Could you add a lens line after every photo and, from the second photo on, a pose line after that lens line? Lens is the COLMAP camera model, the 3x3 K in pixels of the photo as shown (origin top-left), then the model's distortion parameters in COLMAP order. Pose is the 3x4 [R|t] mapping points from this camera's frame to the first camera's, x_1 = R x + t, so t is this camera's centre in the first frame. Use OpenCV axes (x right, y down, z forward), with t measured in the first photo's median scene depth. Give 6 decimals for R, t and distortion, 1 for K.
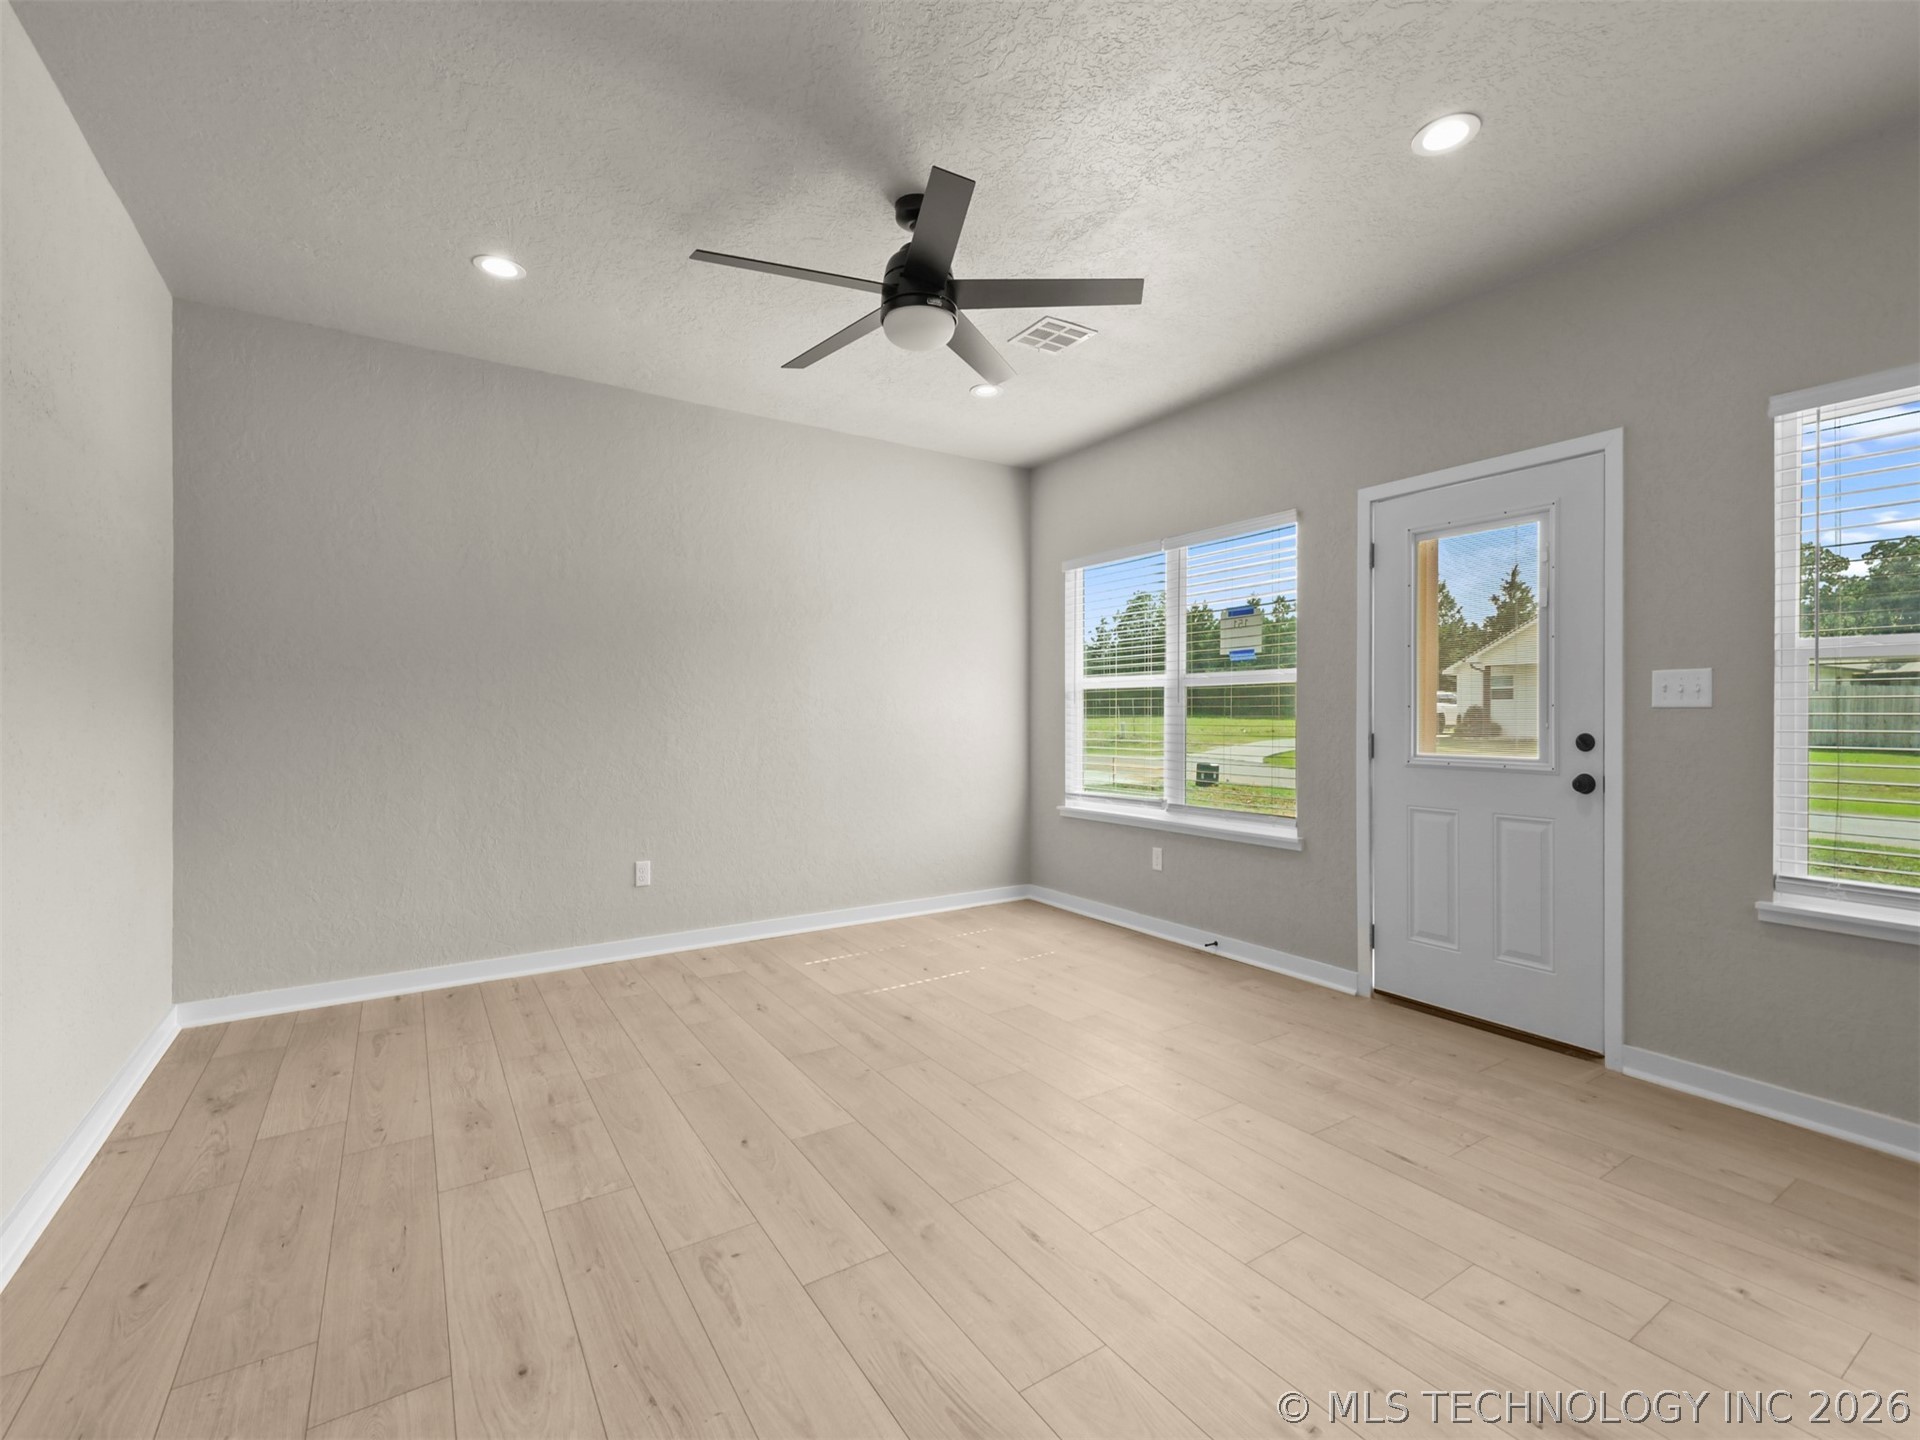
lens RADIAL K [[849.0, 0, 961.2], [0, 849.0, 709.7], [0, 0, 1]] dist [0.013672, -0.000612]
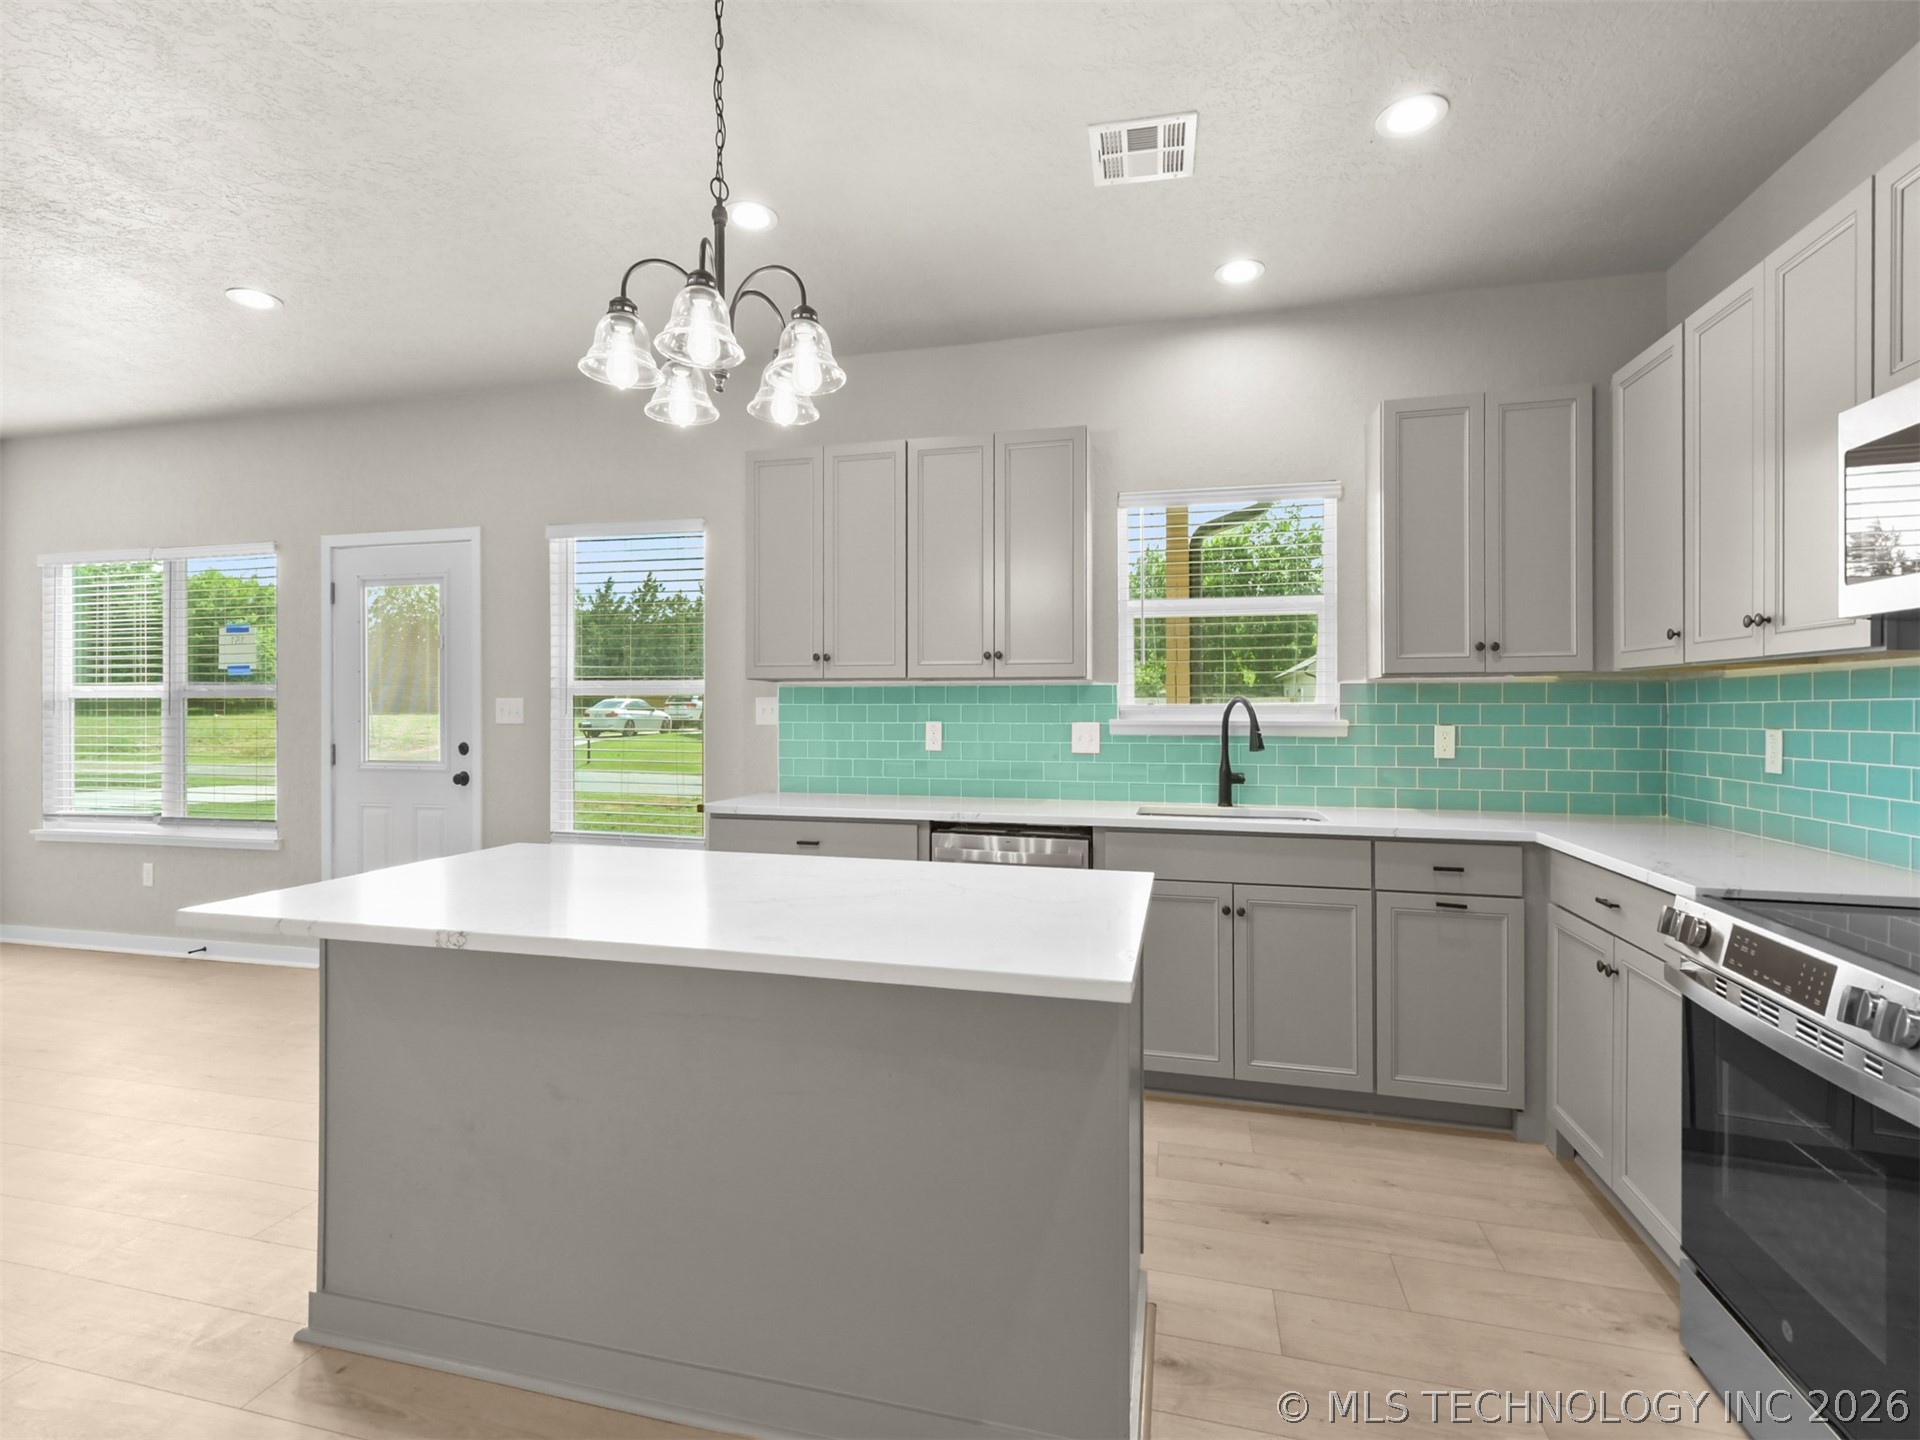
lens RADIAL K [[905.3, 0, 957.5], [0, 905.3, 710.6], [0, 0, 1]] dist [0.013858, -0.000824]
pose [[0.741435, -0.001408, 0.671023, 0.271533], [-0.003143, 0.999980, 0.005571, -0.027462], [-0.671017, -0.006240, 0.741416, -0.508094]]
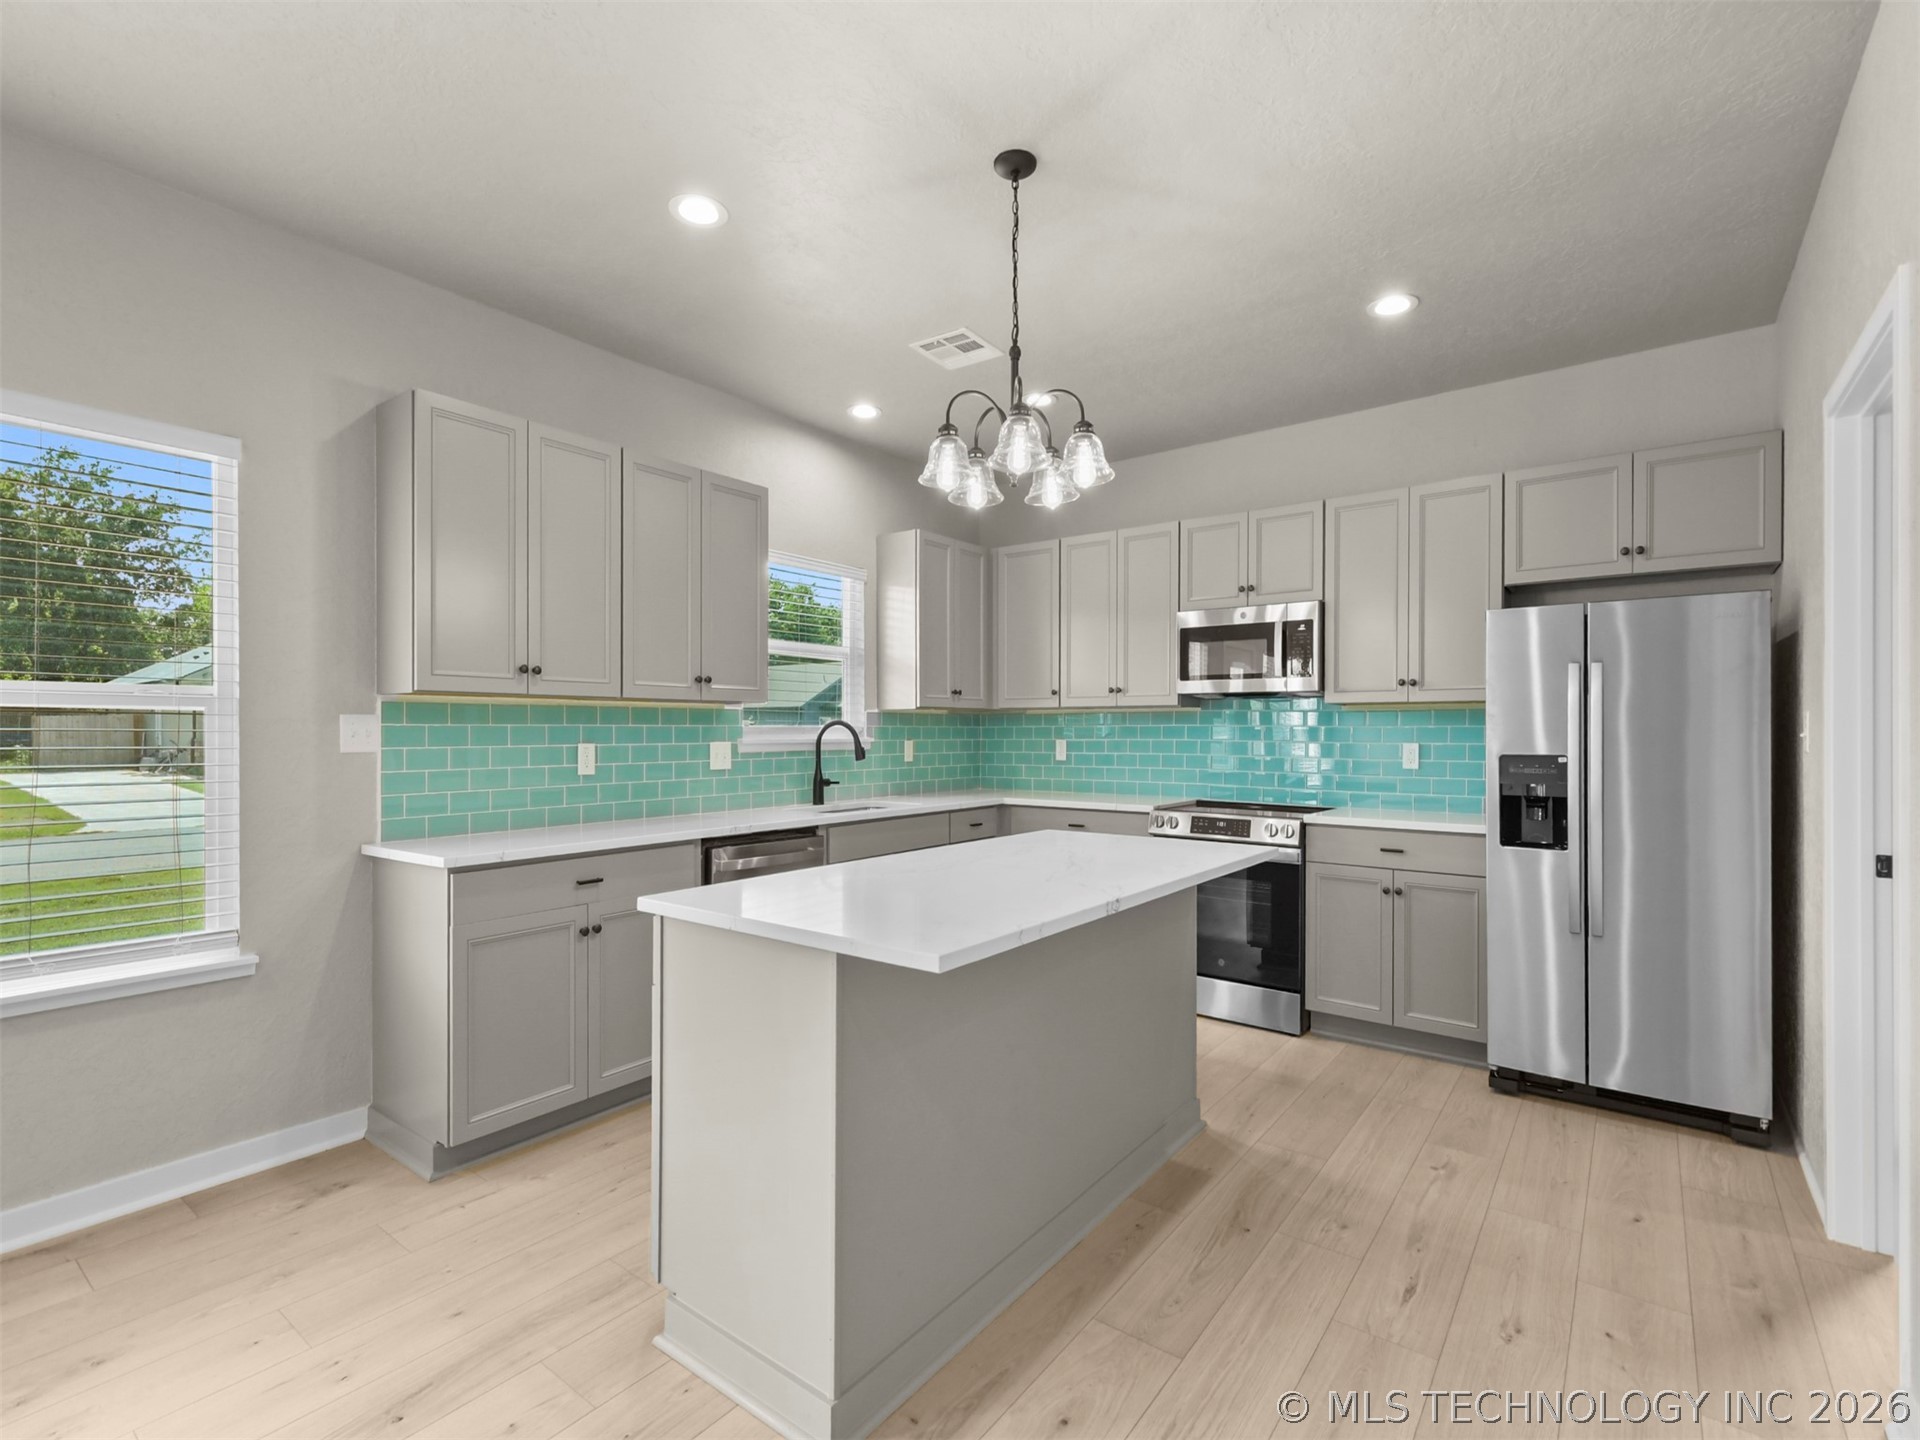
lens RADIAL K [[881.7, 0, 960.1], [0, 881.7, 730.2], [0, 0, 1]] dist [0.016052, -0.000306]
pose [[-0.328821, -0.001964, 0.944390, -0.076095], [-0.004937, 0.999988, 0.000360, -0.025969], [-0.944379, -0.004544, -0.328826, 0.205286]]
